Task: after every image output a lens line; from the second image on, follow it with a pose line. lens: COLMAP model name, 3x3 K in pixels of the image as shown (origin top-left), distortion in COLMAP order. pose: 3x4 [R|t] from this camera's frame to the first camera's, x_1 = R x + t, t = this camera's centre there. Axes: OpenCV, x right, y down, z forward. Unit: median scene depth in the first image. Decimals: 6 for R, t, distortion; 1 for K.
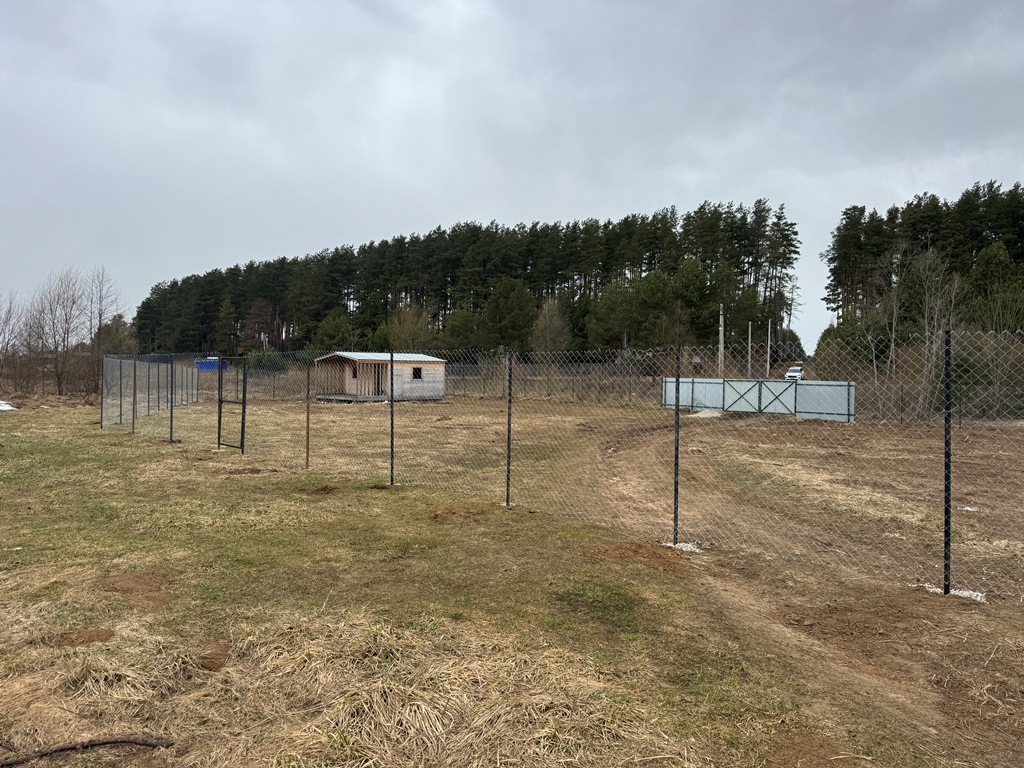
lens RADIAL K [[707.8, 0, 512.0], [0, 707.8, 384.0], [0, 0, 1]] dist [0.077785, -0.094401]
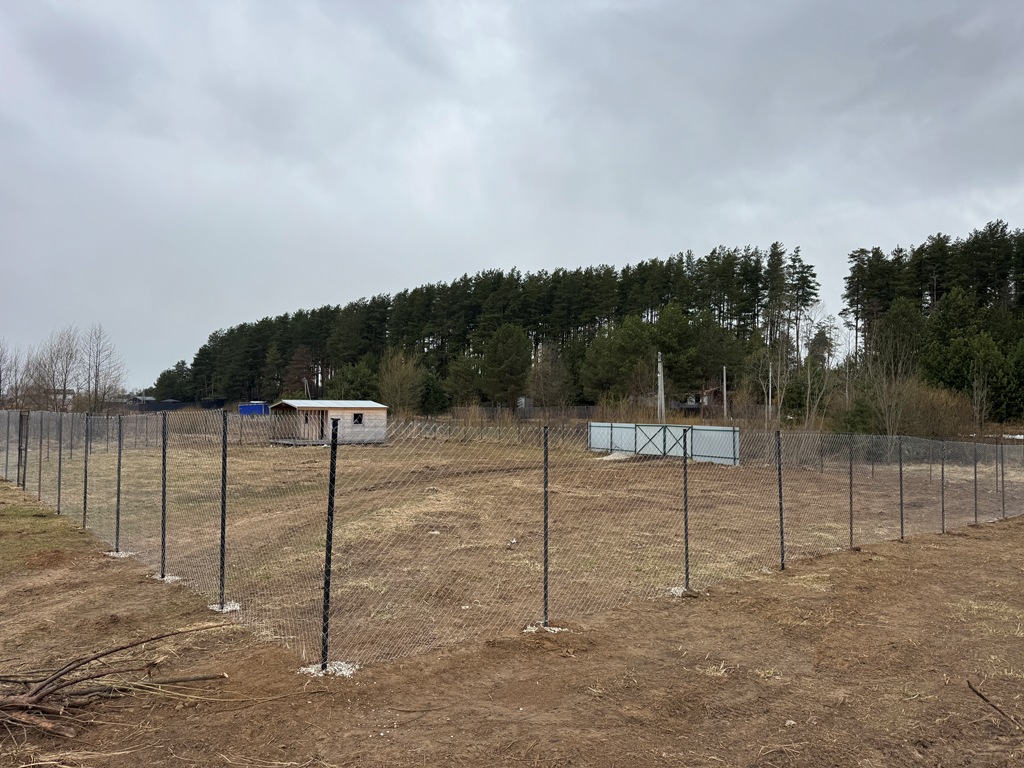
lens RADIAL K [[707.8, 0, 512.0], [0, 707.8, 384.0], [0, 0, 1]] dist [0.077785, -0.094401]
pose [[0.996340, -0.005852, -0.085273, 0.062652], [0.000918, 0.998329, -0.057784, -0.001666], [0.085469, 0.057494, 0.994681, -0.022233]]
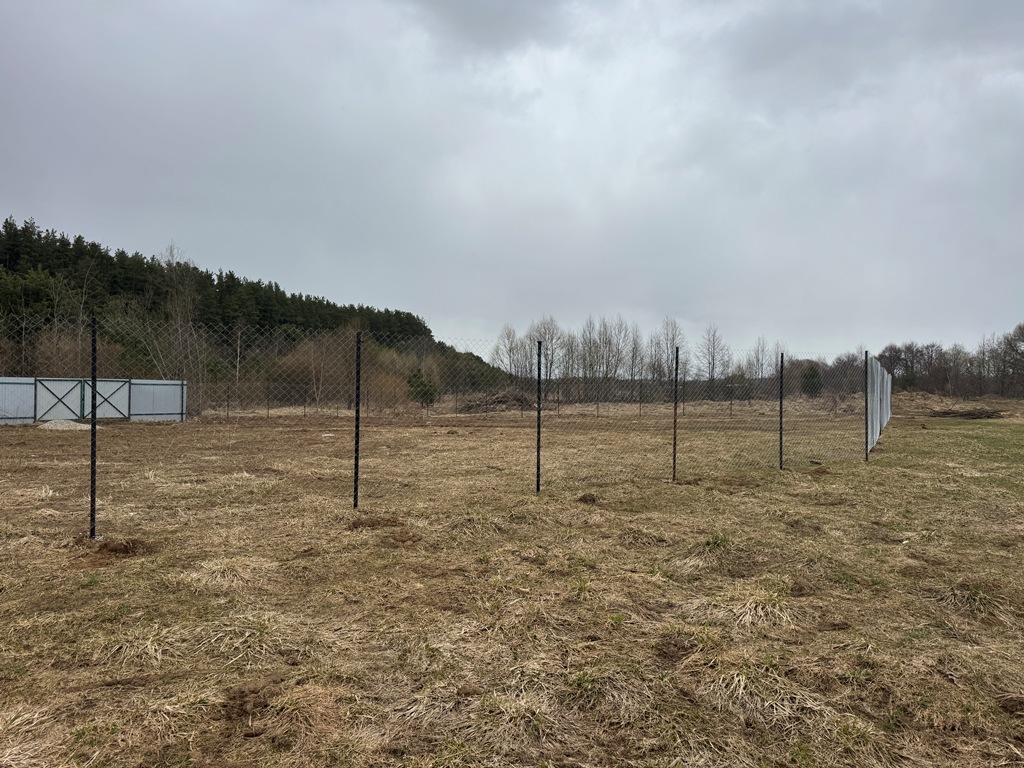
lens RADIAL K [[707.8, 0, 512.0], [0, 707.8, 384.0], [0, 0, 1]] dist [0.077785, -0.094401]
pose [[-0.289847, -0.009644, 0.957025, -0.170148], [0.004198, 0.999927, 0.011348, -0.002200], [-0.957064, 0.007307, -0.289785, 0.228137]]
